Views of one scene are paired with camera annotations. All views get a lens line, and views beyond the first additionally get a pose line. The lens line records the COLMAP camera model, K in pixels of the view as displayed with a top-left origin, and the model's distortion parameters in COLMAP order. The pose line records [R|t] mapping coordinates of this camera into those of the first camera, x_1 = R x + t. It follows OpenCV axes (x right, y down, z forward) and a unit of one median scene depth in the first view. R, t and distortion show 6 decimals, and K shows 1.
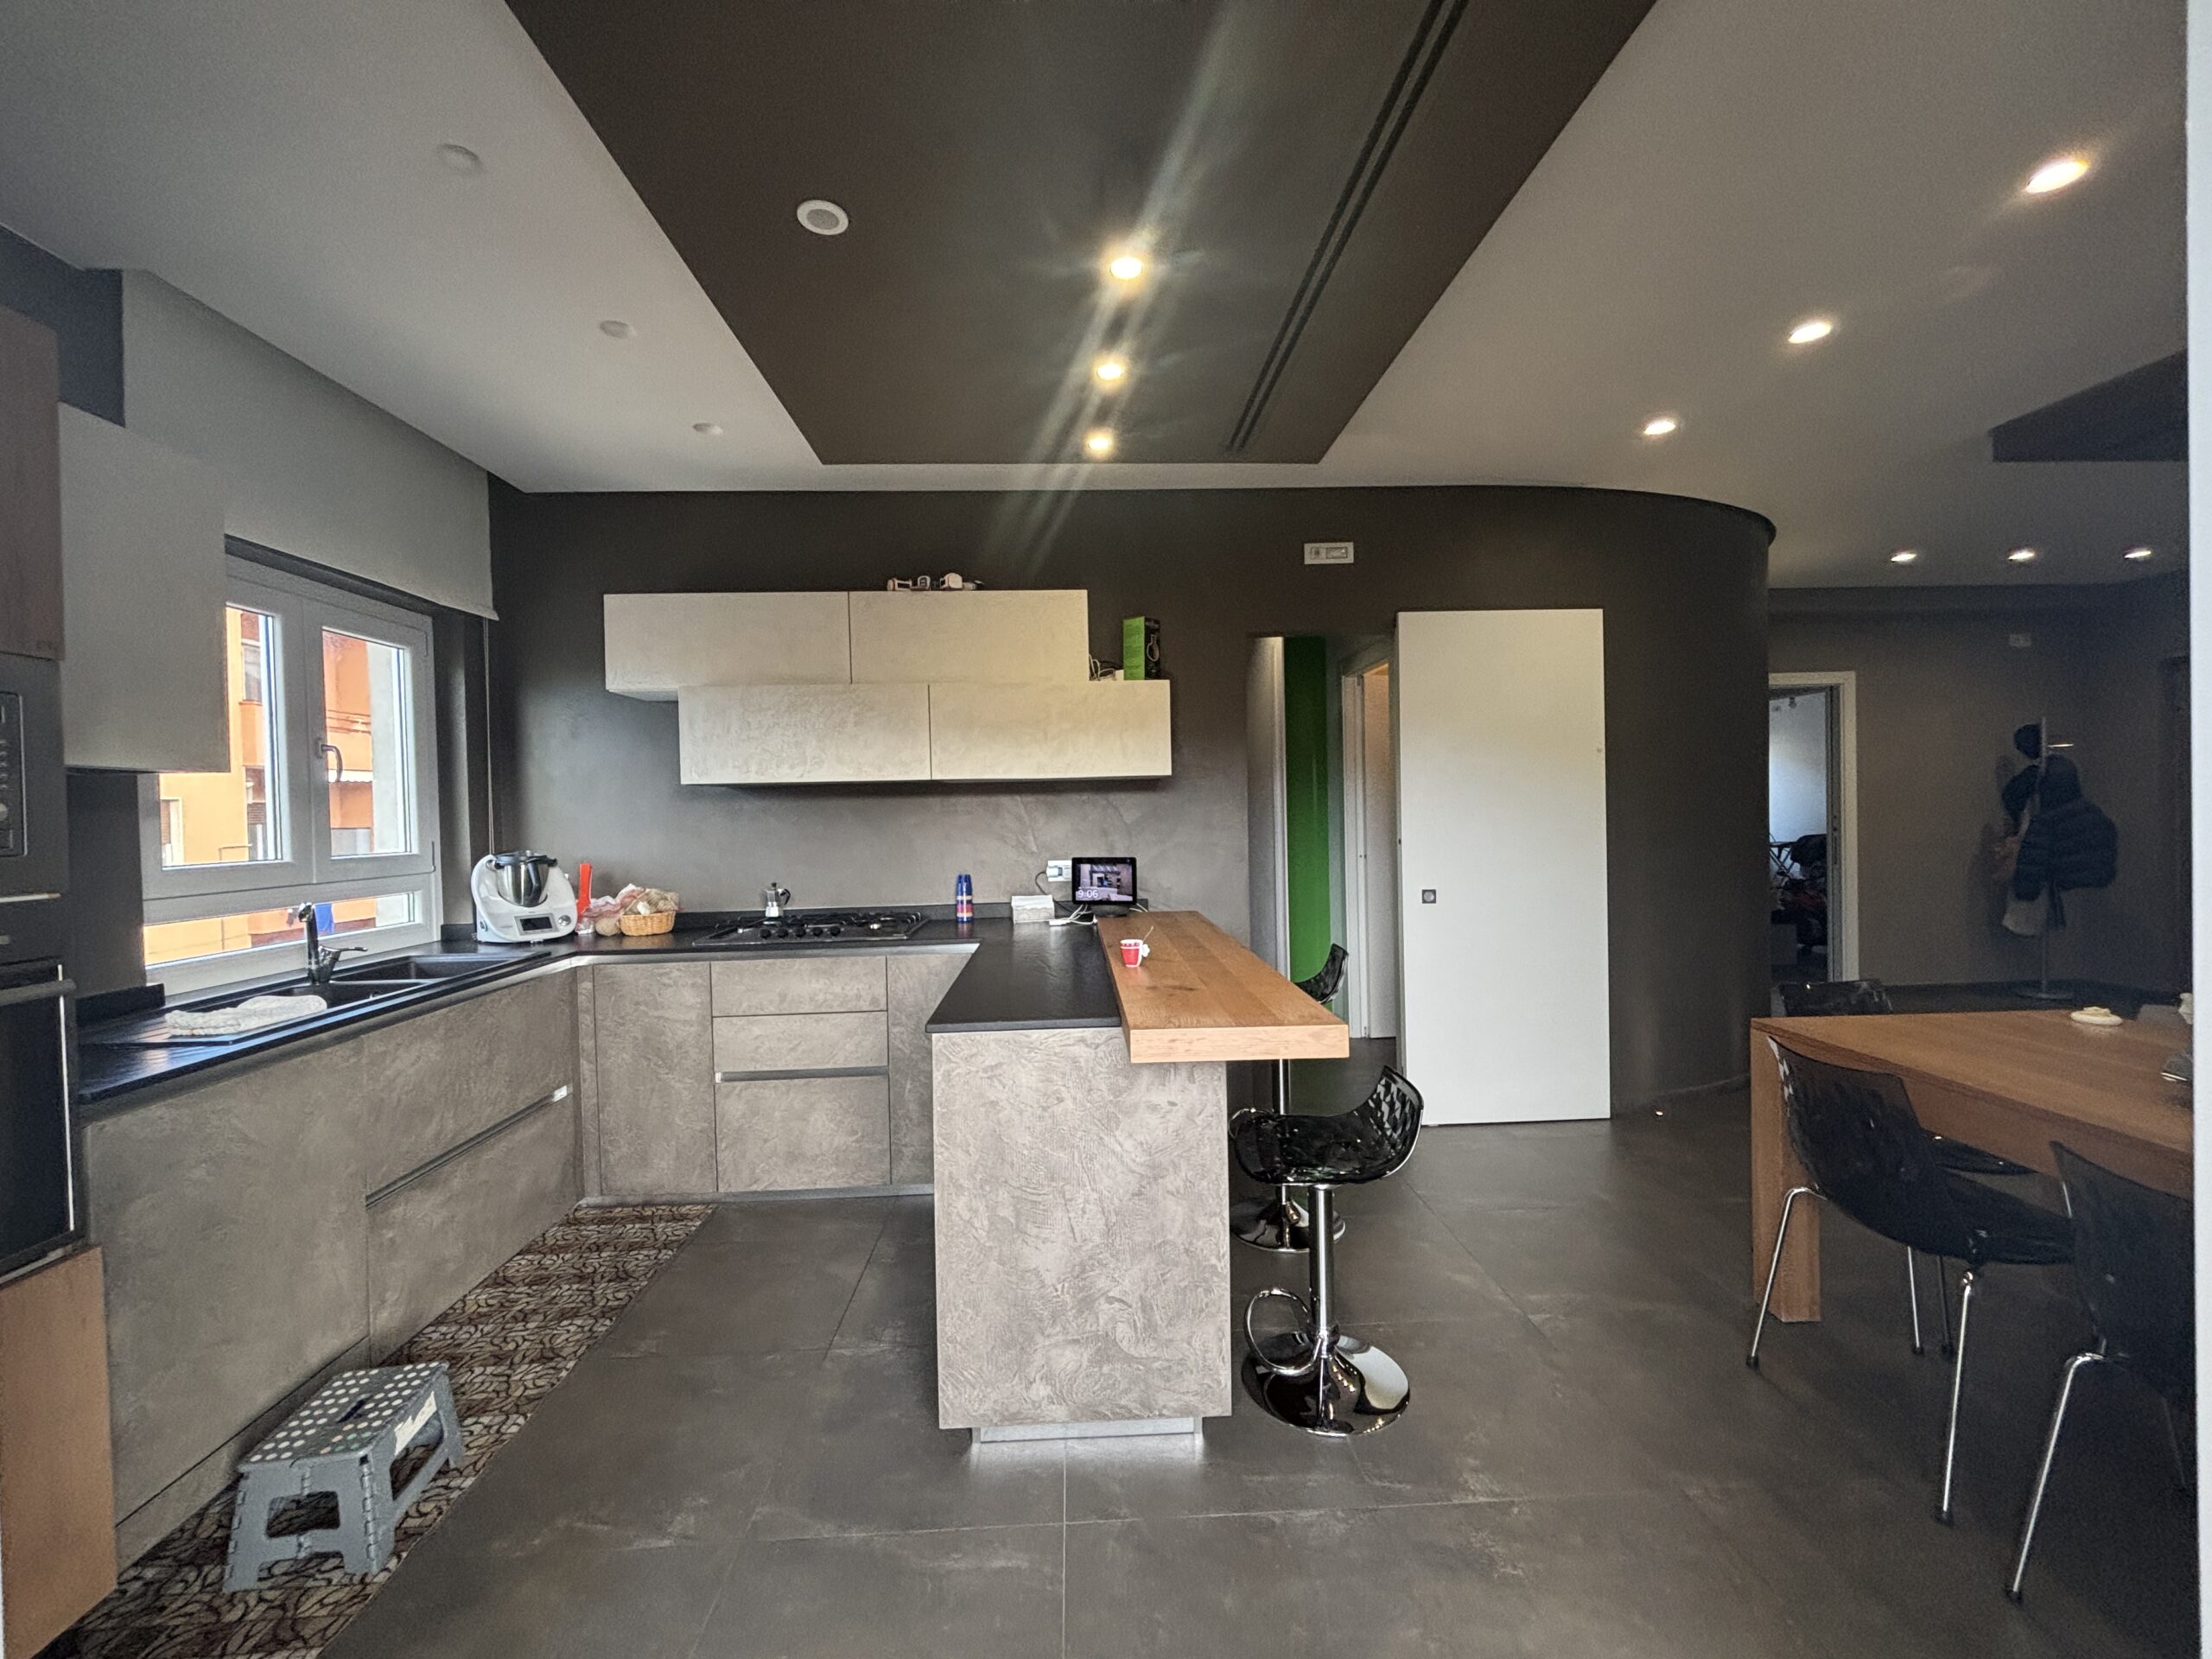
lens RADIAL K [[893.3, 0, 1110.8], [0, 893.3, 825.8], [0, 0, 1]] dist [-0.001353, 0.000054]
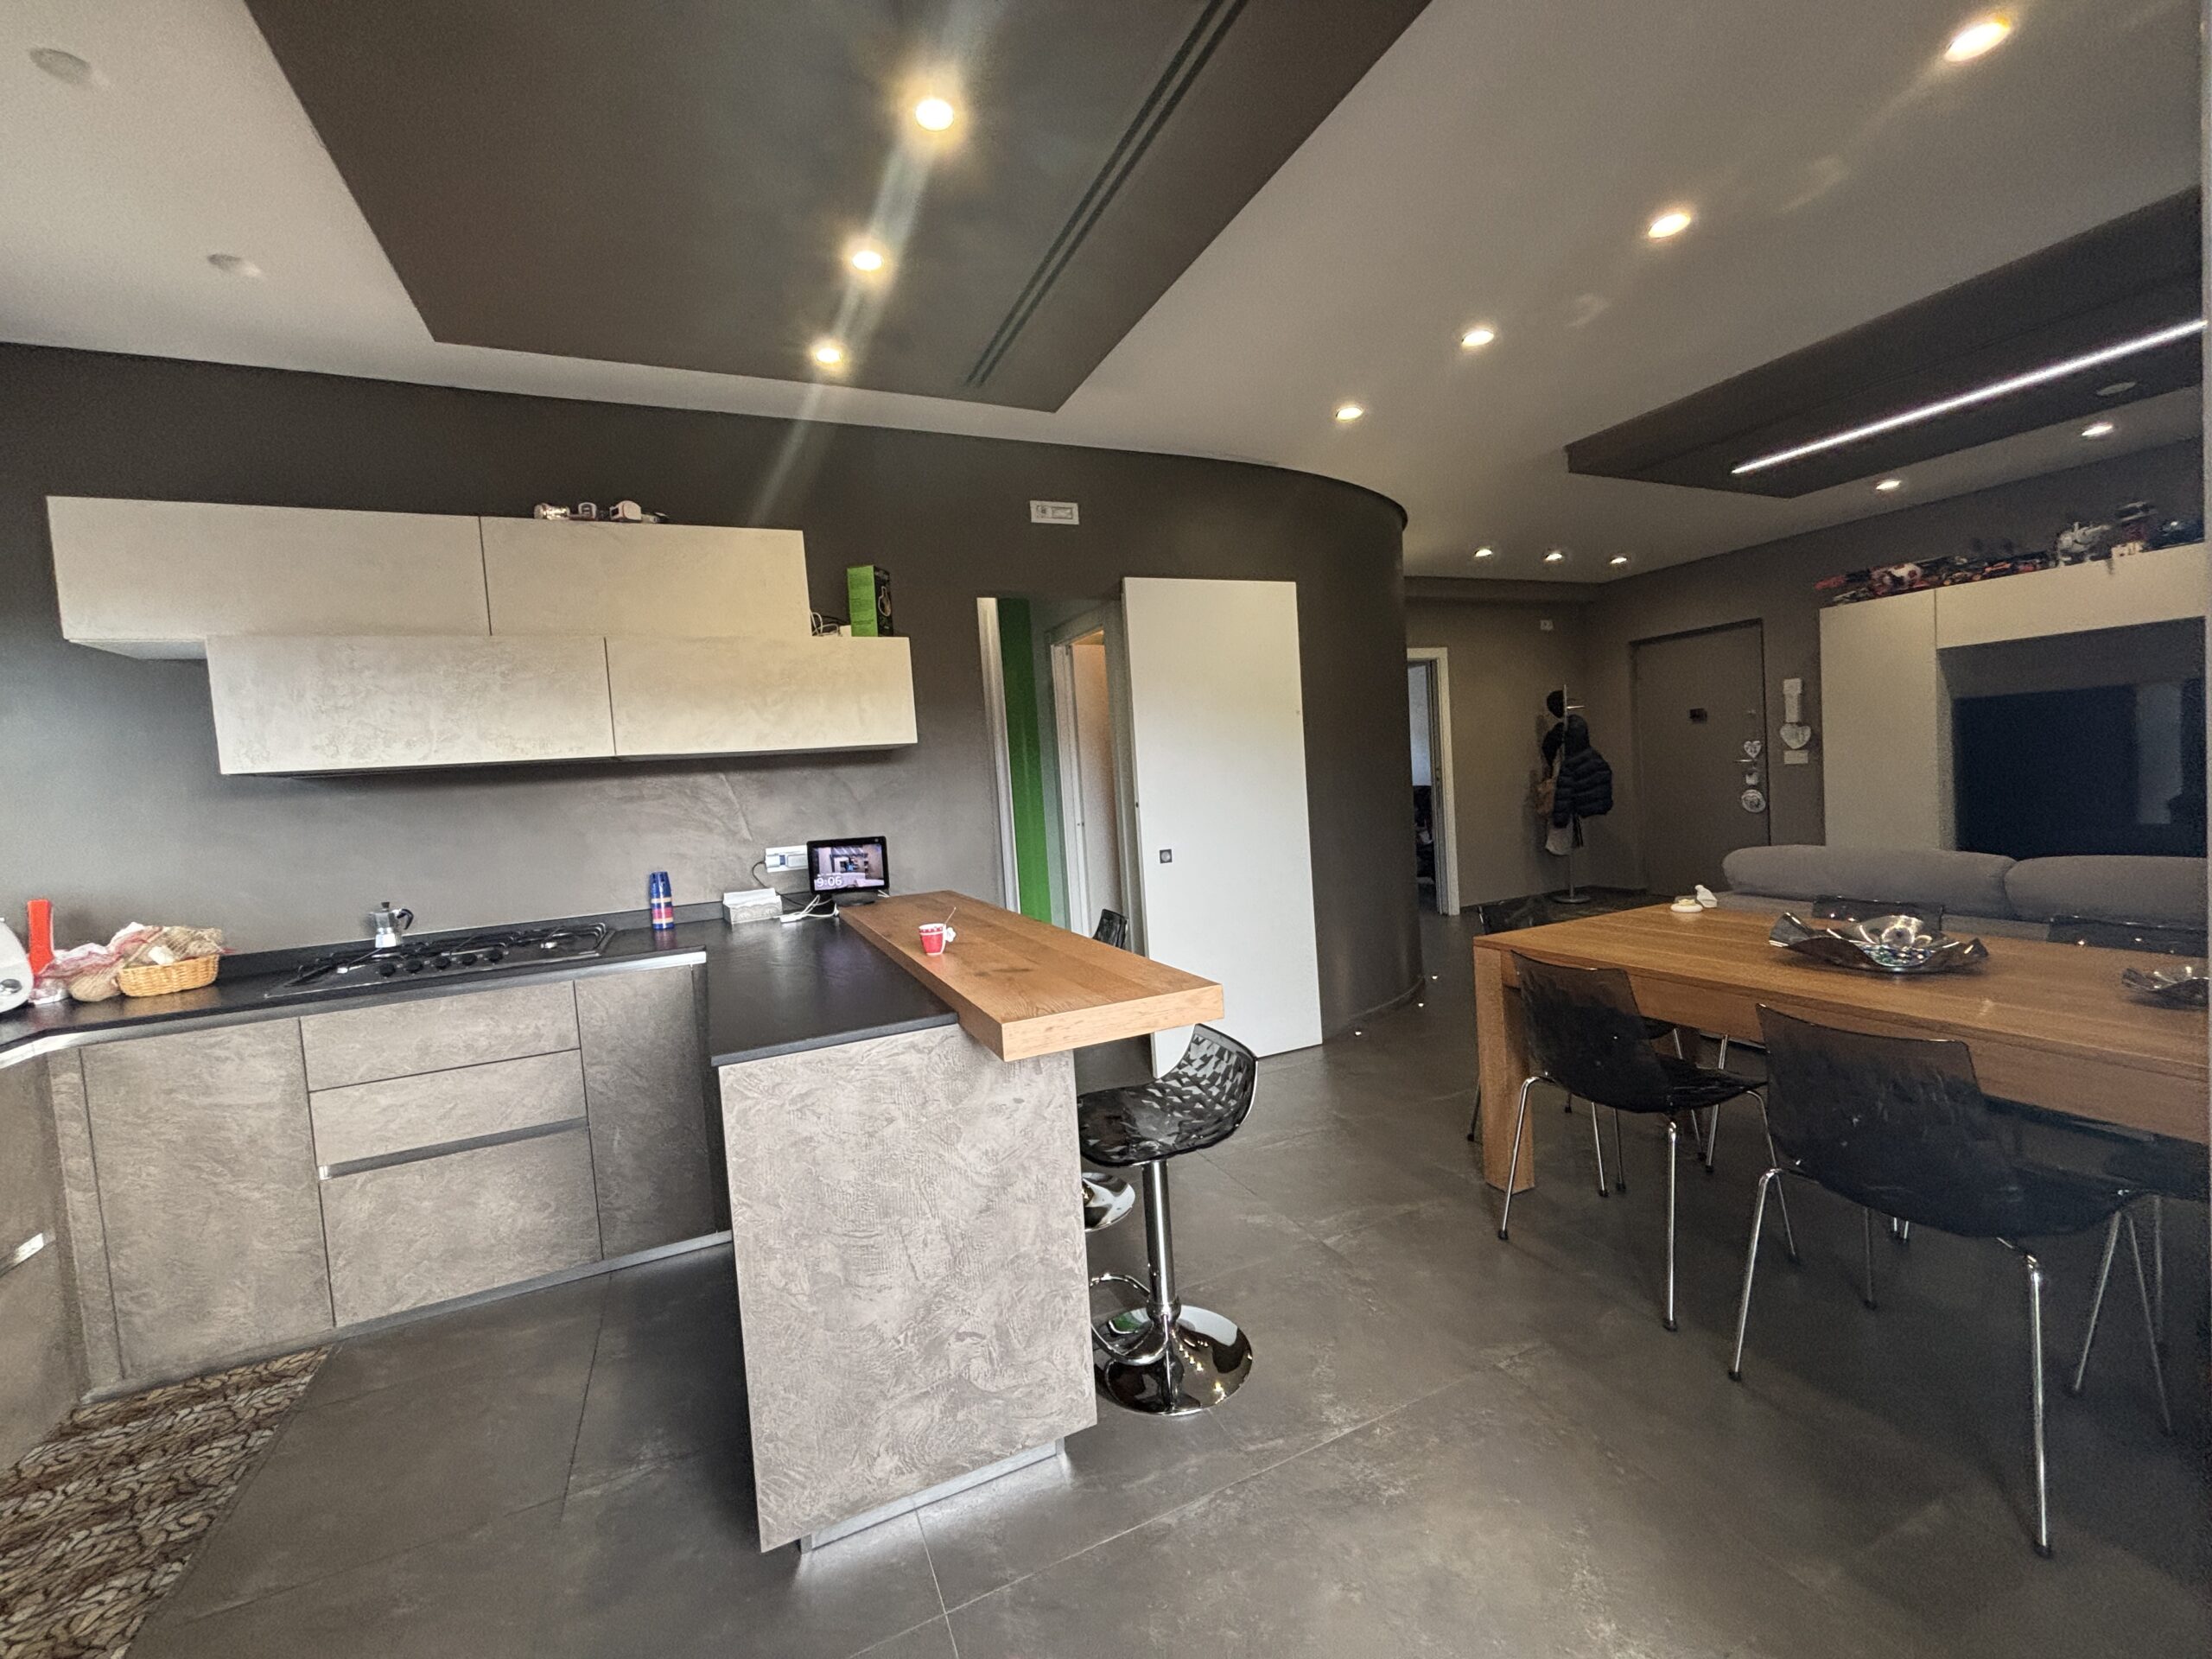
lens RADIAL K [[890.5, 0, 1113.2], [0, 890.5, 822.7], [0, 0, 1]] dist [-0.002078, 0.000078]
pose [[0.926266, -0.059934, 0.372074, -0.094000], [0.053117, 0.998180, 0.028556, 0.009386], [-0.373108, -0.006688, 0.927764, 0.088358]]
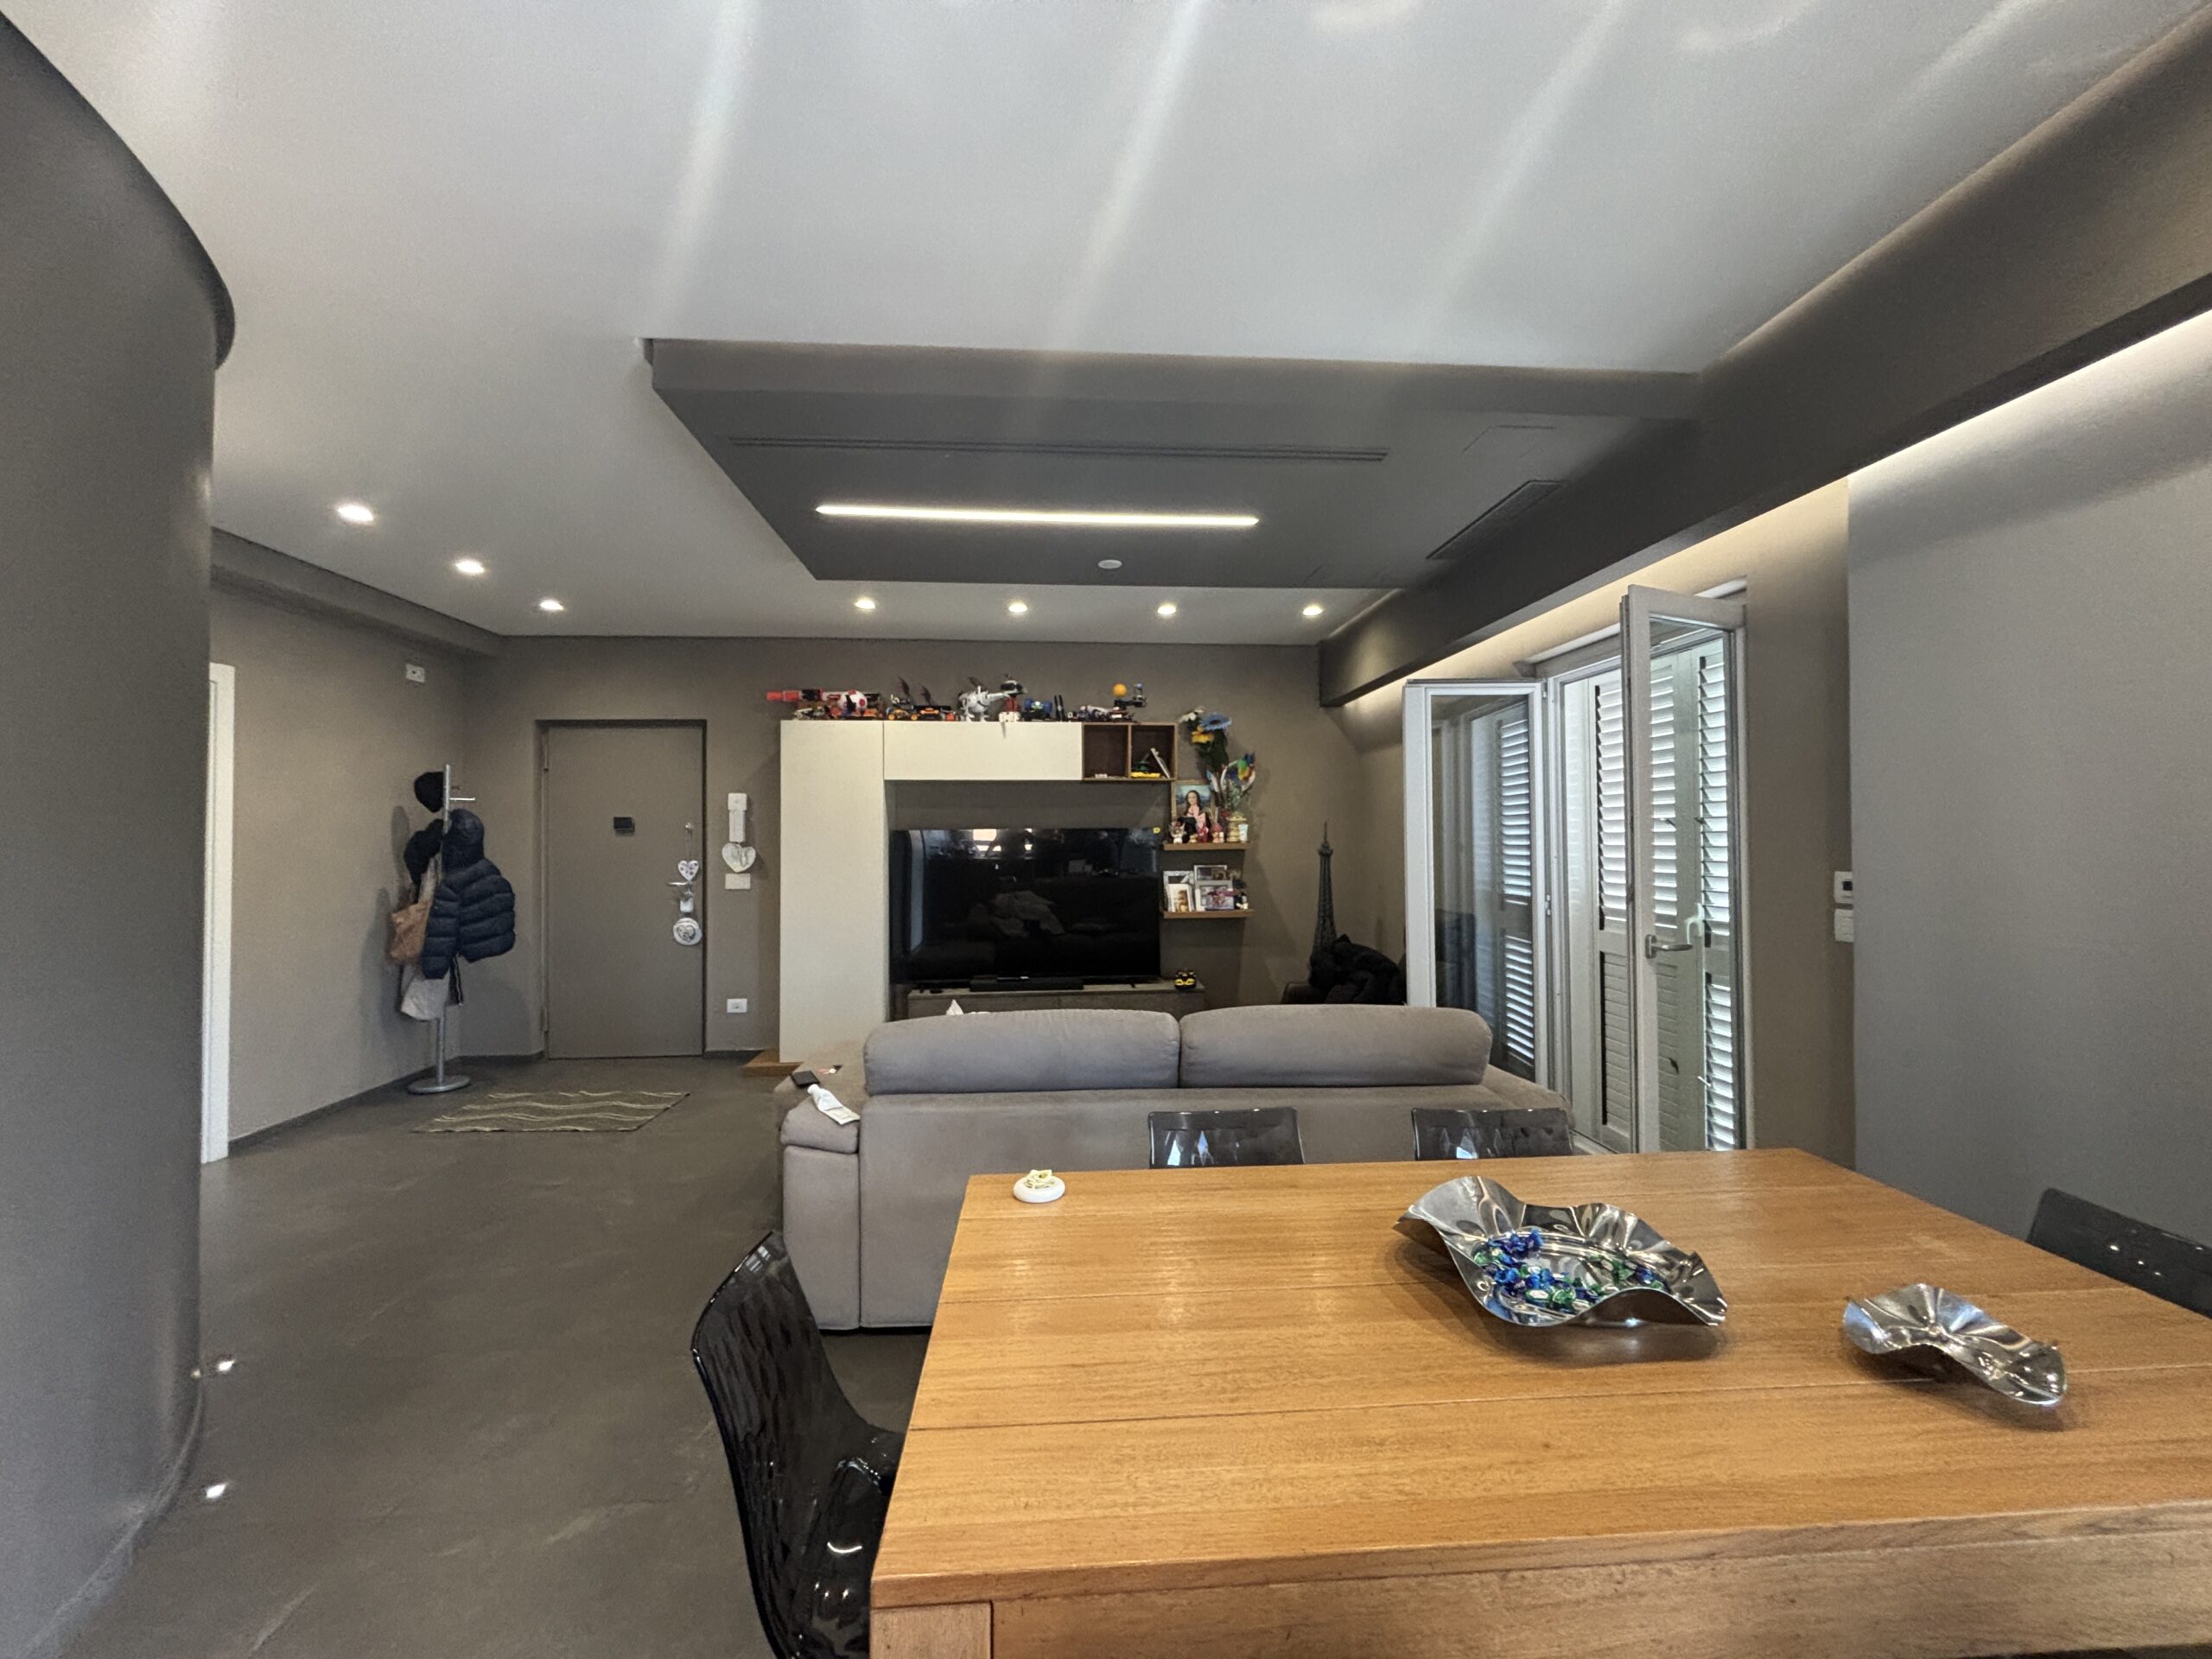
lens RADIAL K [[884.7, 0, 1109.2], [0, 884.7, 825.0], [0, 0, 1]] dist [-0.001163, -0.000504]
pose [[-0.024037, 0.039078, 0.998947, 0.310922], [0.023271, 0.998987, -0.038519, -0.027726], [-0.999440, 0.022320, -0.024922, 0.696729]]
